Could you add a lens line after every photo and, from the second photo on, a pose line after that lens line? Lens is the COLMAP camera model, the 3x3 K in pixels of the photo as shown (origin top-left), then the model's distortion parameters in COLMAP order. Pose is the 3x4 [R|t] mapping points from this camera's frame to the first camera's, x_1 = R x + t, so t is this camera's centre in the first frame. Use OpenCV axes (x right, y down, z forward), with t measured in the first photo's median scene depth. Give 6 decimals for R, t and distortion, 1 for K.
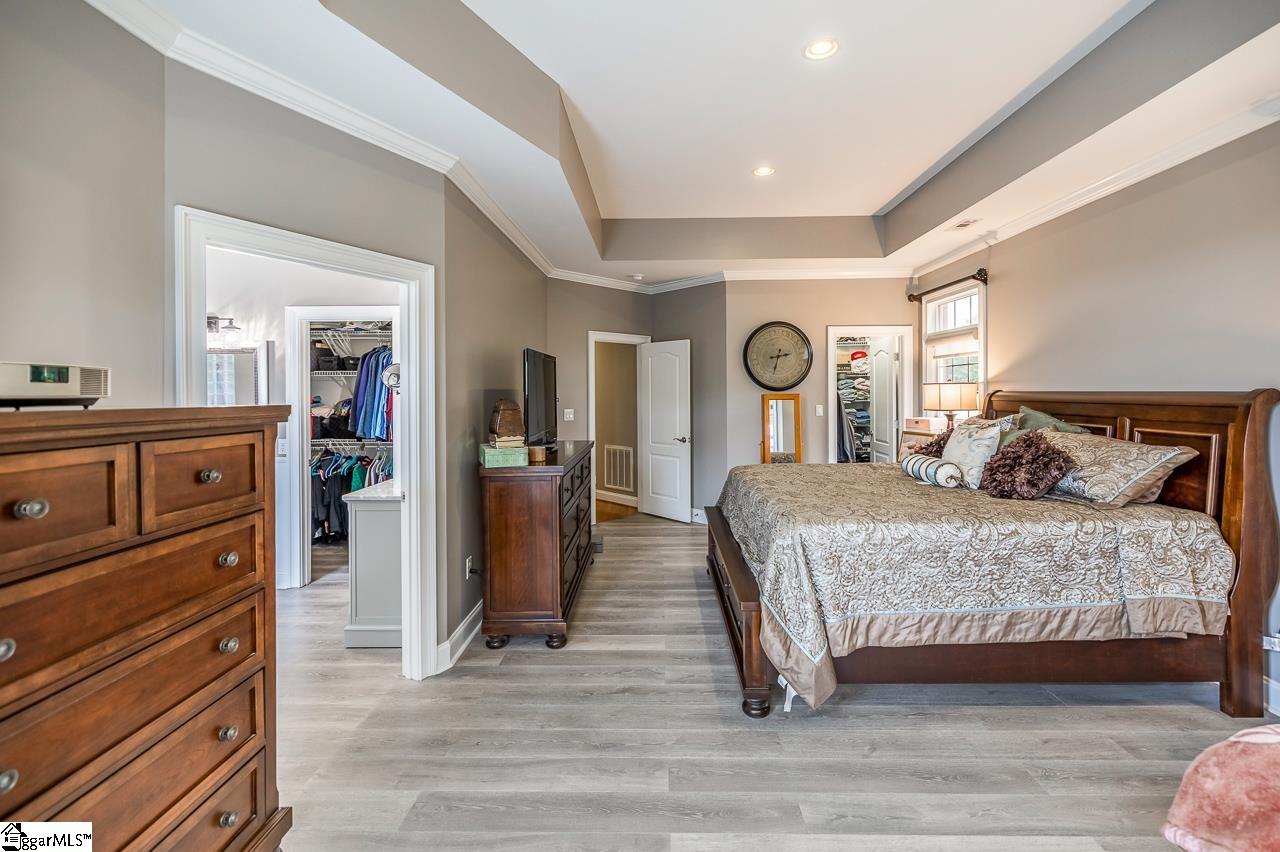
lens RADIAL K [[567.0, 0, 640.5], [0, 567.0, 383.1], [0, 0, 1]] dist [-0.002488, -0.000111]
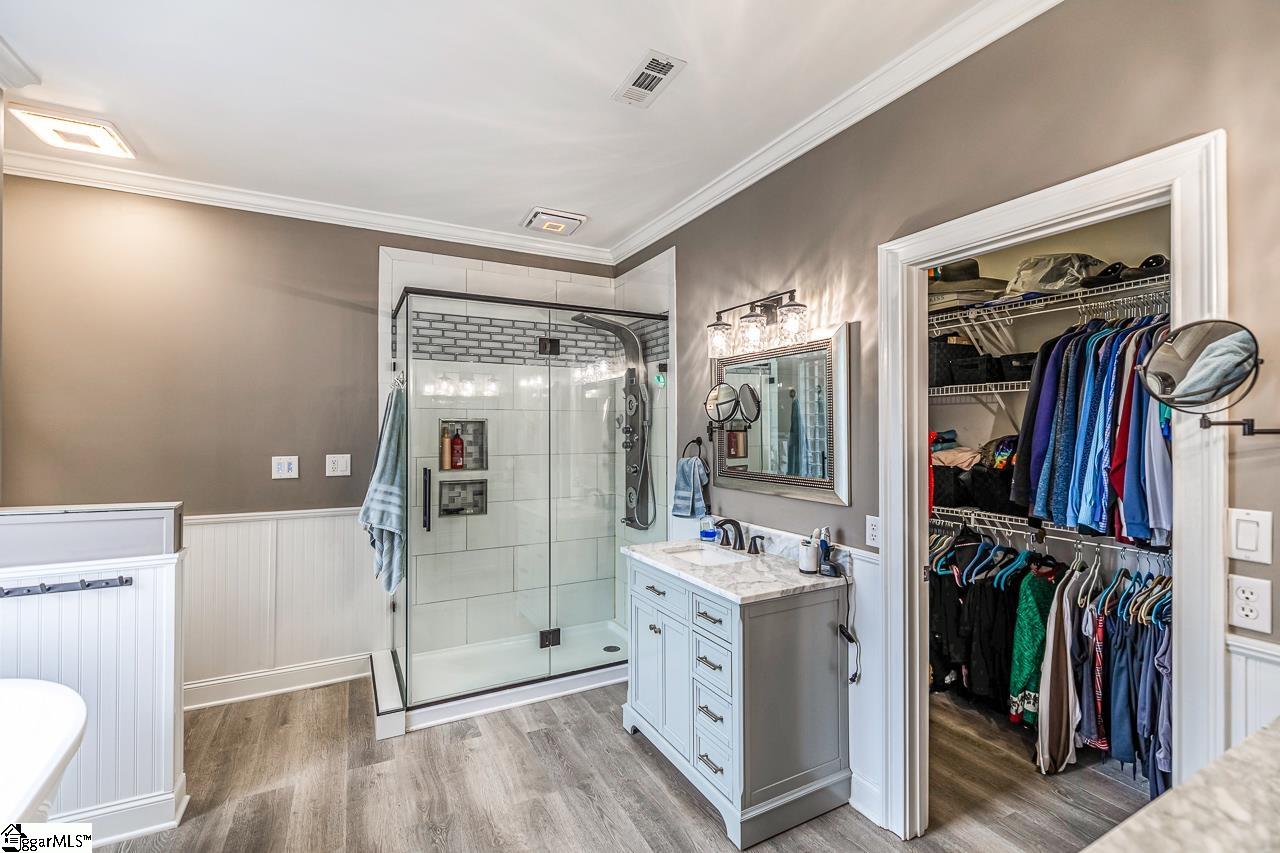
lens RADIAL K [[550.8, 0, 640.0], [0, 550.8, 426.5], [0, 0, 1]] dist [-0.001106, -0.000027]
pose [[0.498976, 0.007441, -0.866584, -0.255804], [0.005660, 0.999914, 0.011844, 0.011404], [0.866597, -0.010815, 0.498891, 0.471501]]
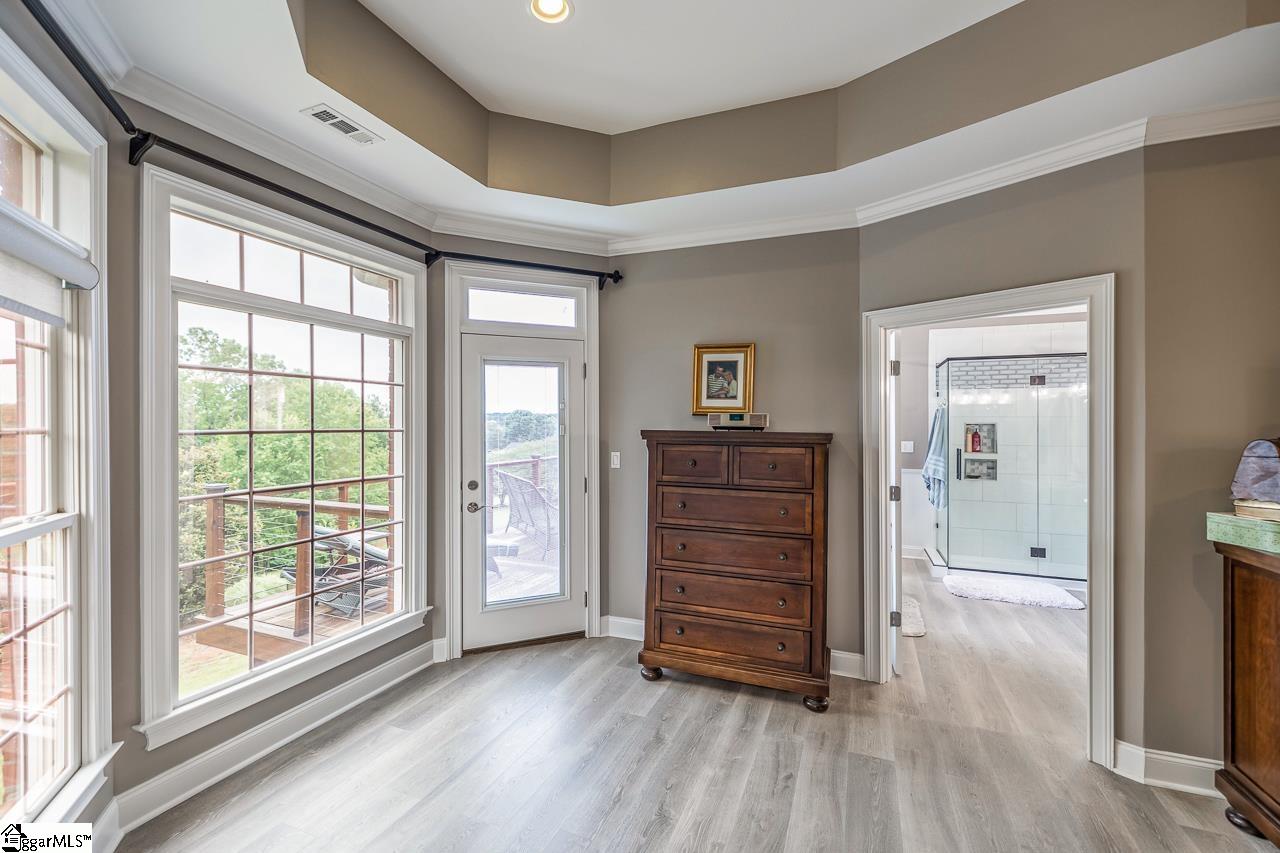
lens RADIAL K [[531.6, 0, 640.0], [0, 531.6, 426.5], [0, 0, 1]] dist [-0.000232, -0.000044]
pose [[-0.354548, 0.009323, -0.934991, 0.327862], [0.013000, 0.999903, 0.005041, 0.002210], [0.934947, -0.010368, -0.354635, 0.352253]]
